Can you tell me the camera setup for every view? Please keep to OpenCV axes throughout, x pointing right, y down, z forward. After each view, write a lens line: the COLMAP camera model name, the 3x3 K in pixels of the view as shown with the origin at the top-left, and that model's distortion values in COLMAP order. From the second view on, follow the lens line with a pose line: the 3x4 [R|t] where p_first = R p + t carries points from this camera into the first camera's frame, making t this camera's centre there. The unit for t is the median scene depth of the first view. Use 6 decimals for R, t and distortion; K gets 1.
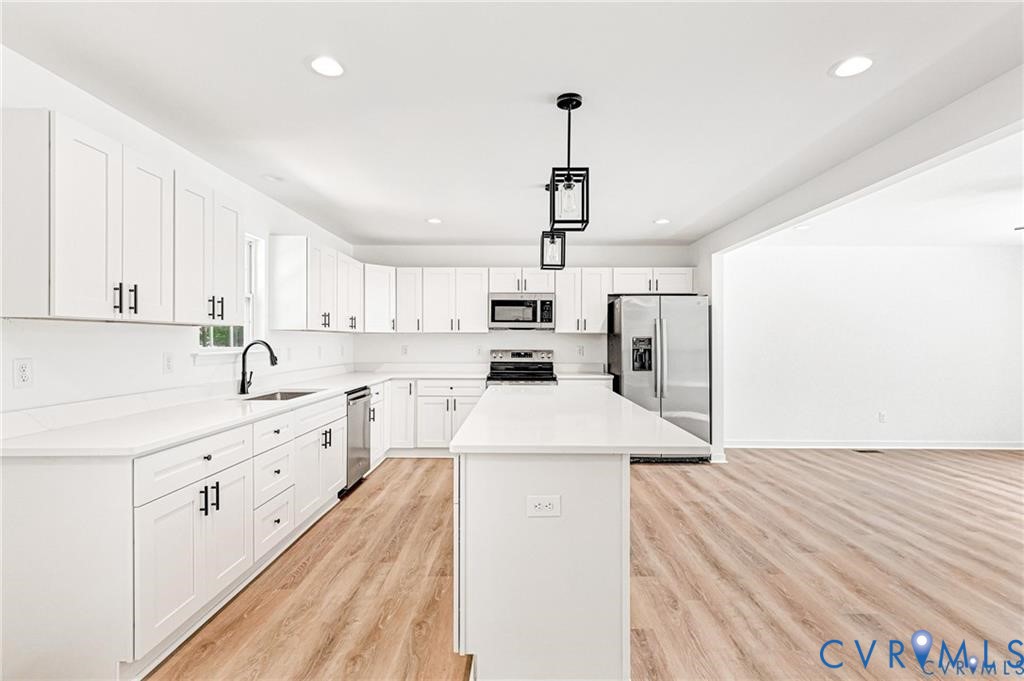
lens RADIAL K [[481.0, 0, 516.6], [0, 481.0, 342.3], [0, 0, 1]] dist [0.005620, 0.000184]
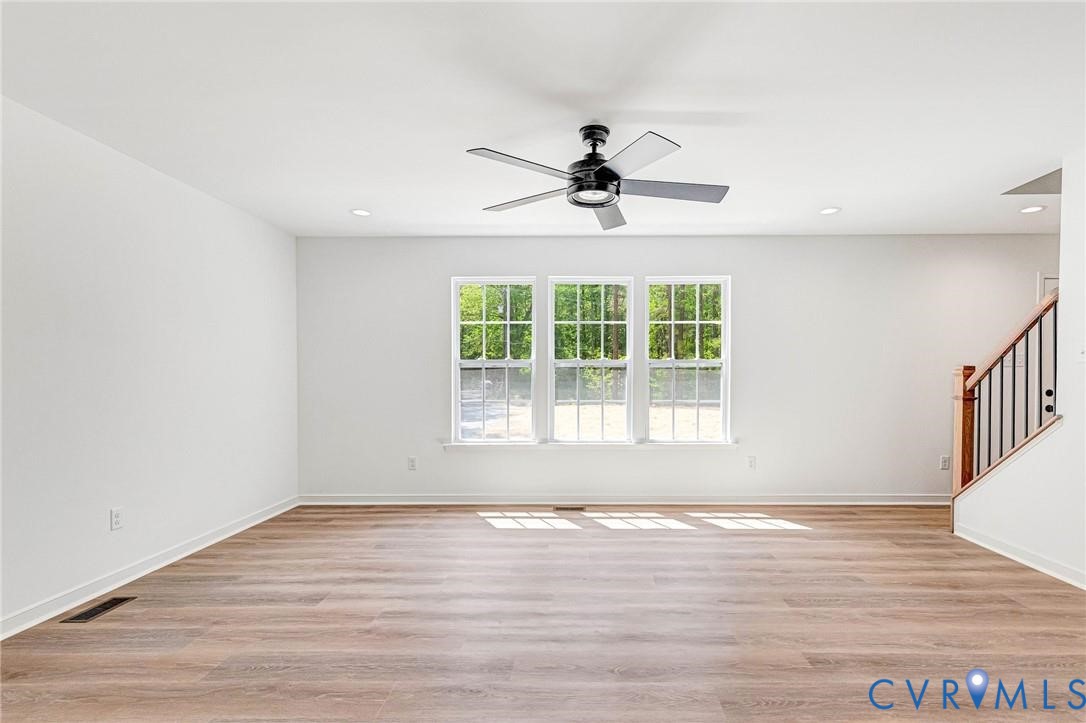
lens RADIAL K [[536.3, 0, 583.2], [0, 536.3, 392.6], [0, 0, 1]] dist [0.011271, -0.000163]
pose [[-0.000650, -0.035234, 0.999379, 0.282117], [0.002741, 0.999375, 0.035235, 0.020182], [-0.999996, 0.002762, -0.000553, 0.628540]]
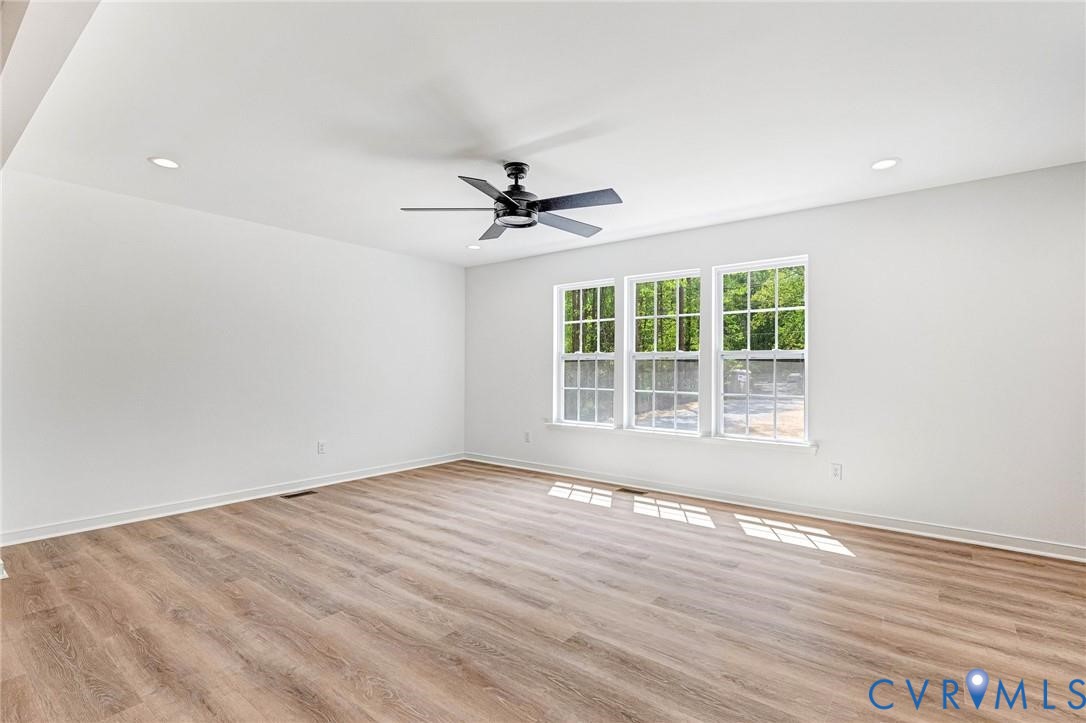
lens RADIAL K [[514.8, 0, 548.1], [0, 514.8, 367.7], [0, 0, 1]] dist [0.014480, 0.000104]
pose [[0.613442, -0.000103, 0.789740, 0.352705], [-0.000507, 1.000000, 0.000524, 0.024019], [-0.789740, -0.000722, 0.613442, 0.193567]]
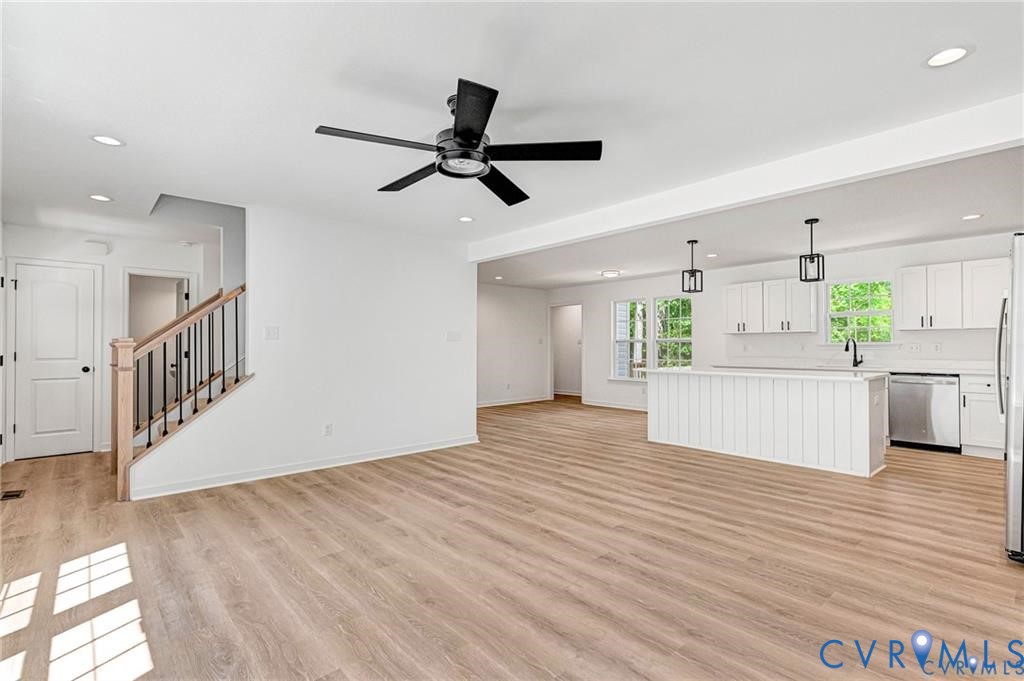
lens RADIAL K [[481.0, 0, 516.6], [0, 481.0, 342.3], [0, 0, 1]] dist [0.005620, 0.000184]
pose [[-0.741385, -0.008995, -0.671020, 1.119141], [-0.001567, 0.999931, -0.011672, 0.024215], [0.671079, -0.007601, -0.741347, 1.014520]]
